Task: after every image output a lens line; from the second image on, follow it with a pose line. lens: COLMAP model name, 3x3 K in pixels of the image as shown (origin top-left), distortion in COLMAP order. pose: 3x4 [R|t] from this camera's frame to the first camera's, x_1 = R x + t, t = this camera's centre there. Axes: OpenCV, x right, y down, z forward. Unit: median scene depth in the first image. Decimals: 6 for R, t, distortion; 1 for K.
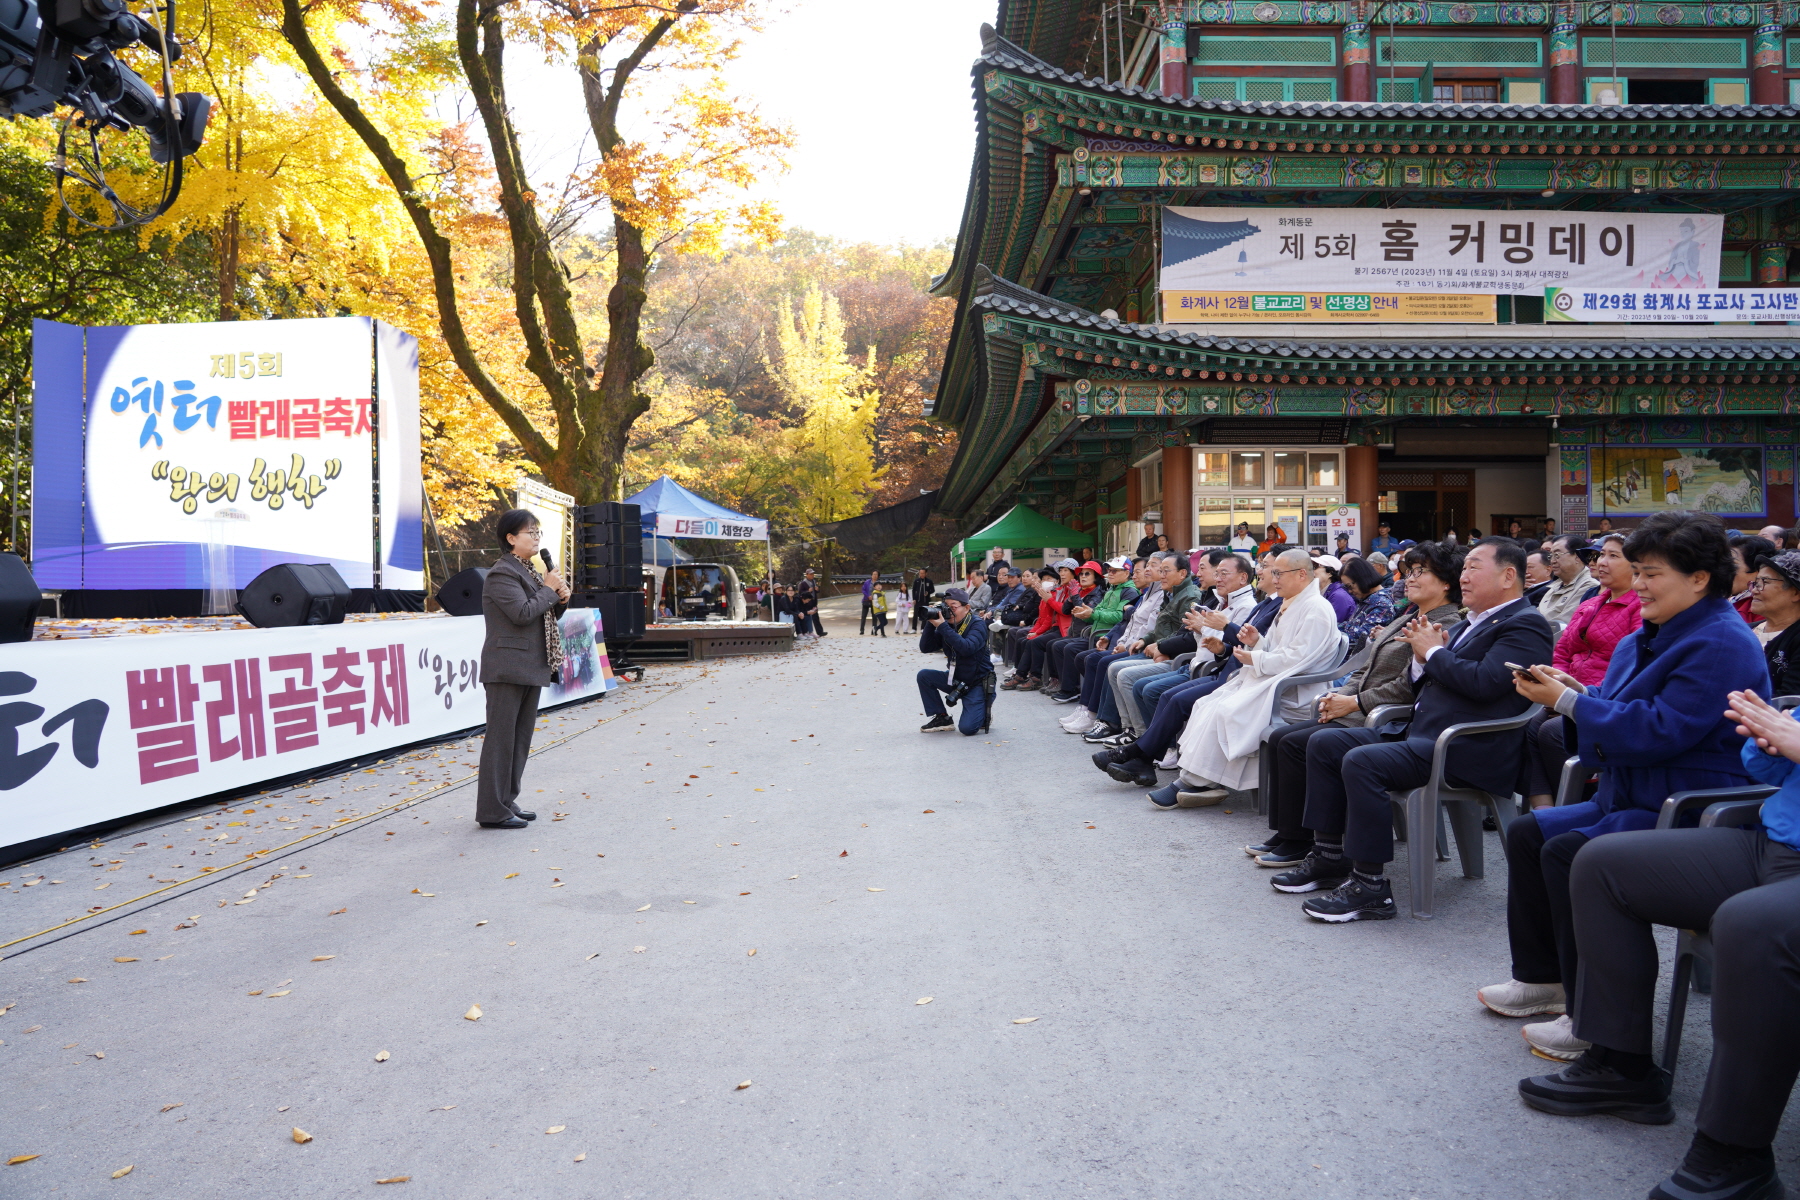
lens RADIAL K [[1202.3, 0, 900.0], [0, 1202.3, 600.0], [0, 0, 1]] dist [-0.000134, 0.000501]
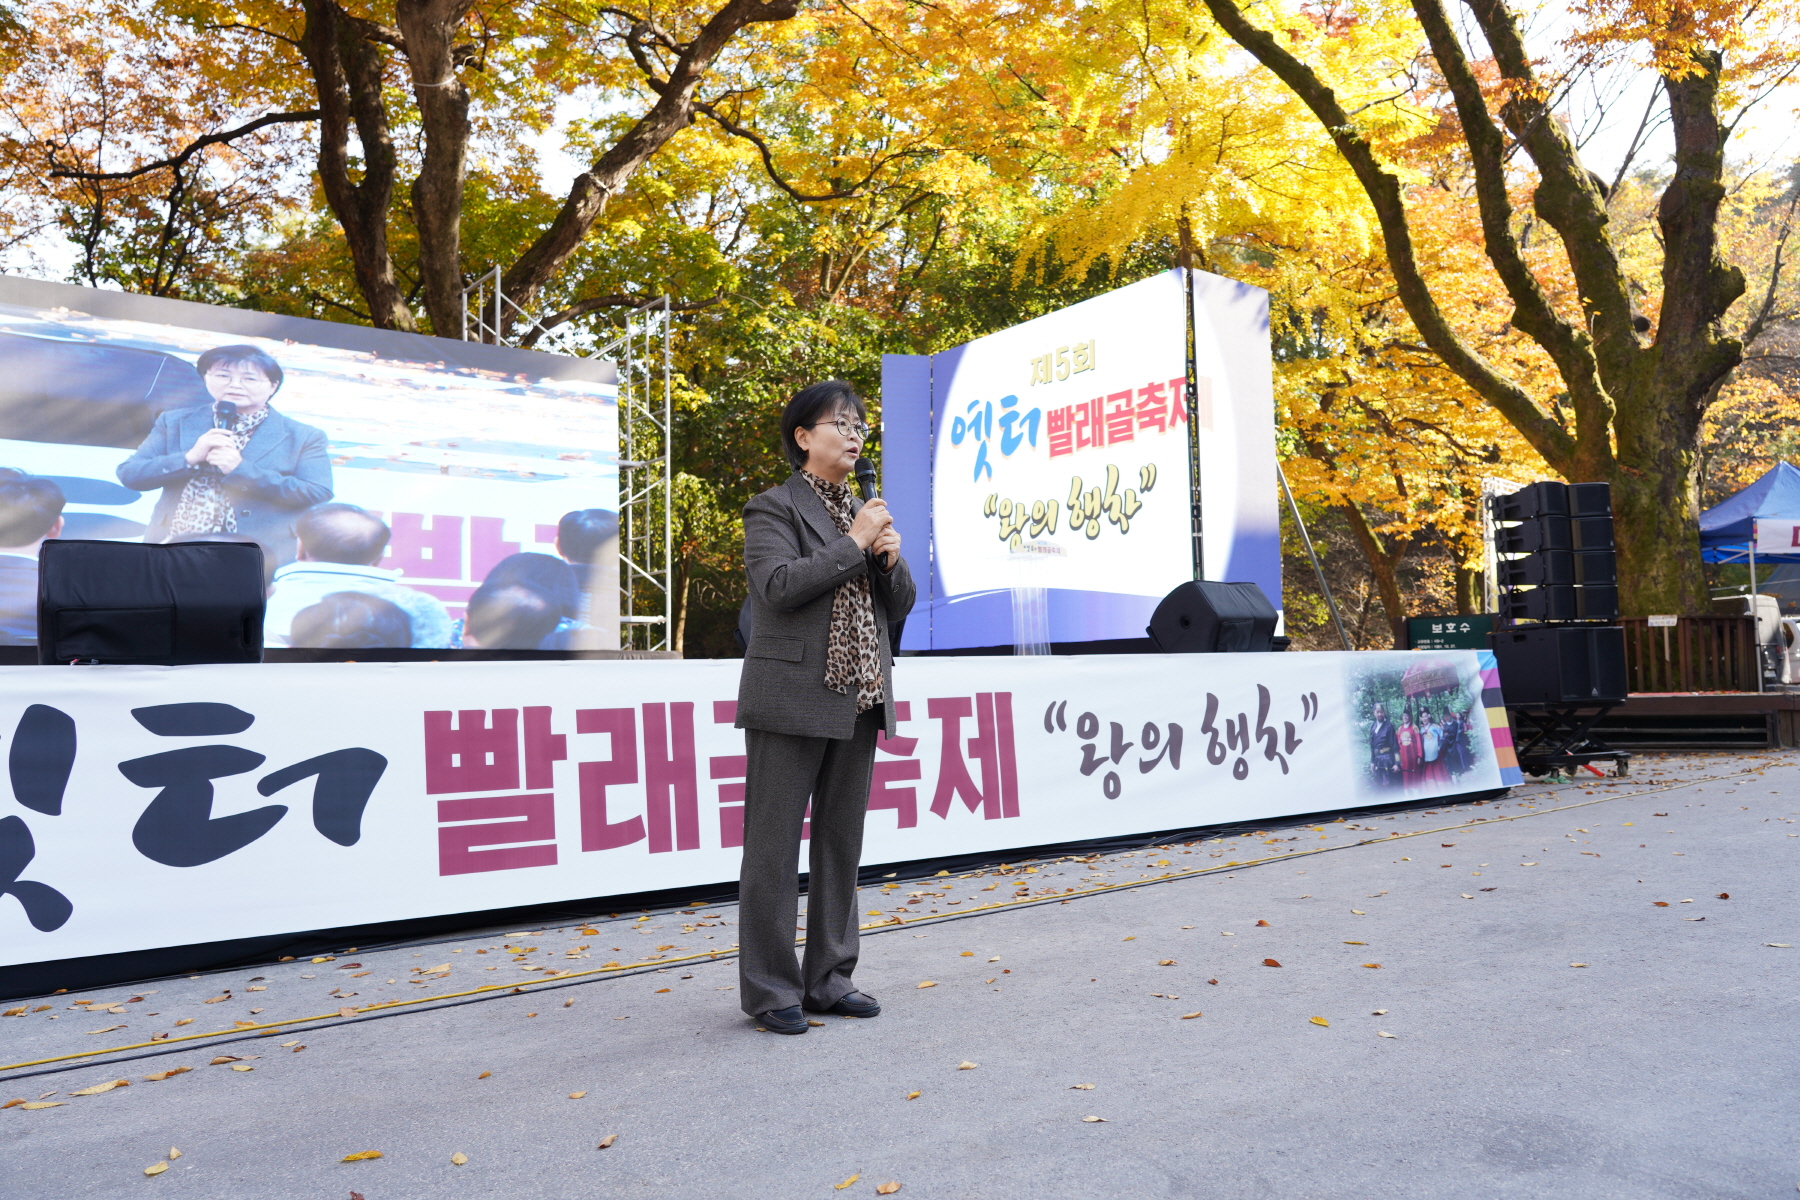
lens RADIAL K [[1390.2, 0, 900.6], [0, 1390.2, 626.9], [0, 0, 1]] dist [0.004683, -0.000025]
pose [[0.669765, -0.043967, -0.741270, 0.067666], [0.013192, 0.998793, -0.047323, 0.023801], [0.742456, 0.021917, 0.669536, 0.301788]]
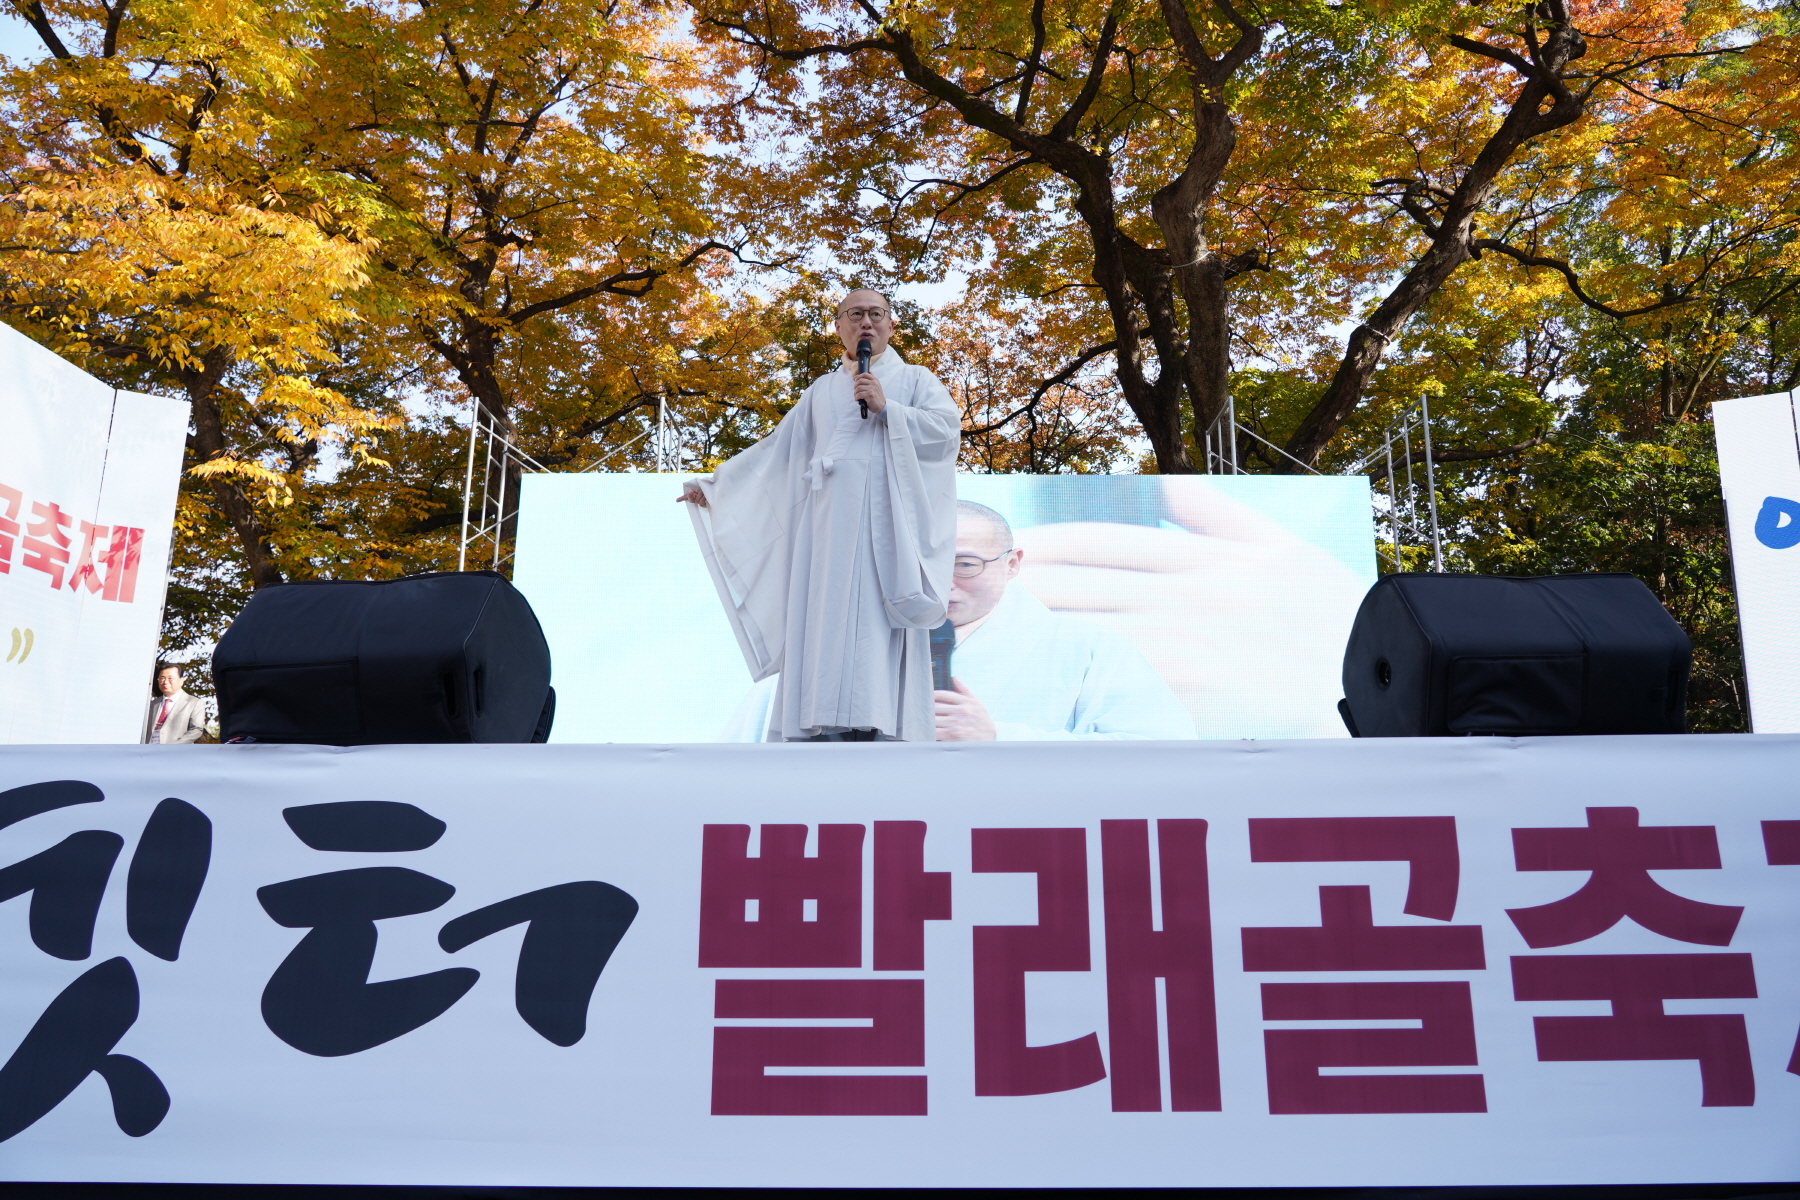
lens RADIAL K [[1227.4, 0, 893.2], [0, 1227.4, 606.2], [0, 0, 1]] dist [-0.025635, 0.000272]
pose [[0.078876, -0.206899, -0.975178, -0.091272], [-0.007822, 0.978067, -0.208145, 0.033501], [0.996854, 0.024045, 0.075528, 0.471087]]
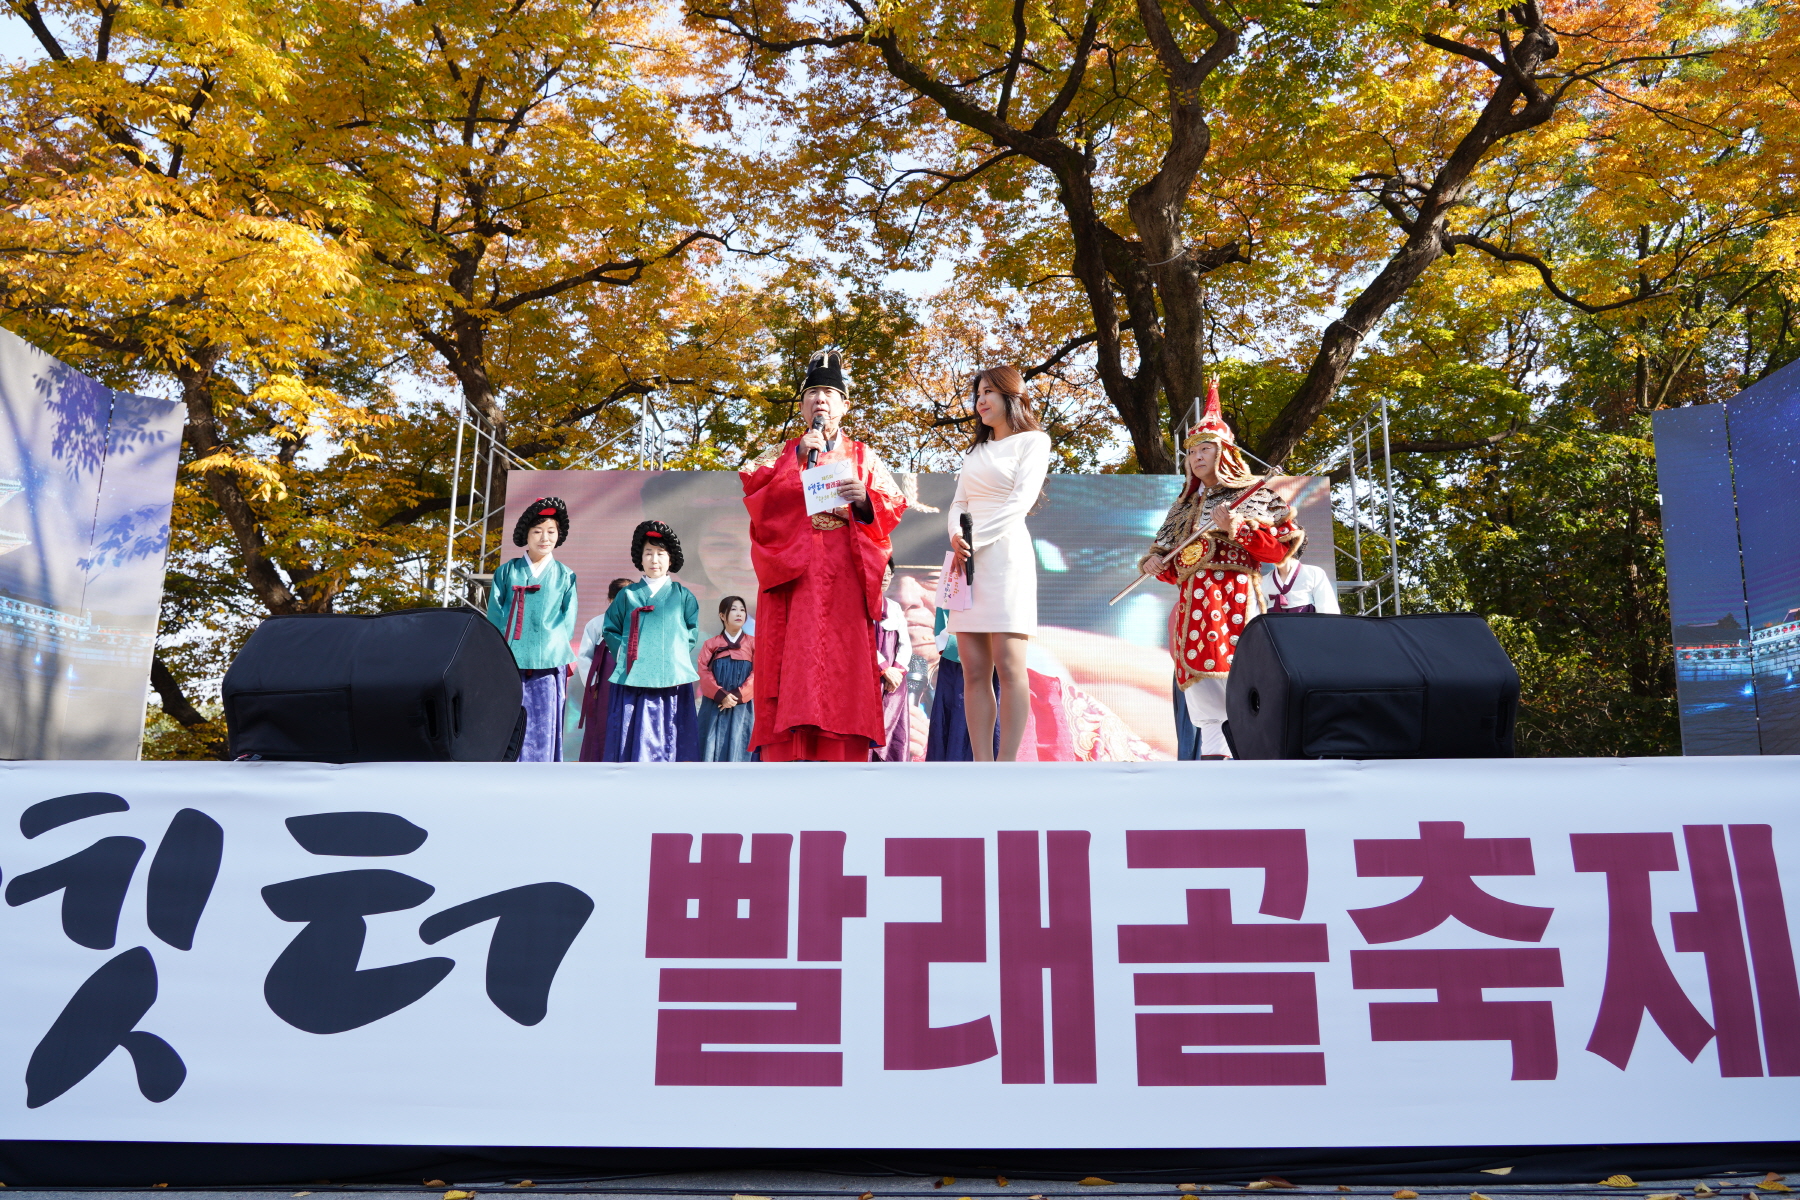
lens RADIAL K [[1229.3, 0, 893.7], [0, 1229.3, 599.9], [0, 0, 1]] dist [-0.032010, 0.001738]
pose [[0.086375, -0.195670, -0.976859, -0.060402], [-0.010269, 0.980296, -0.197267, 0.028995], [0.996210, 0.027070, 0.082664, 0.480990]]
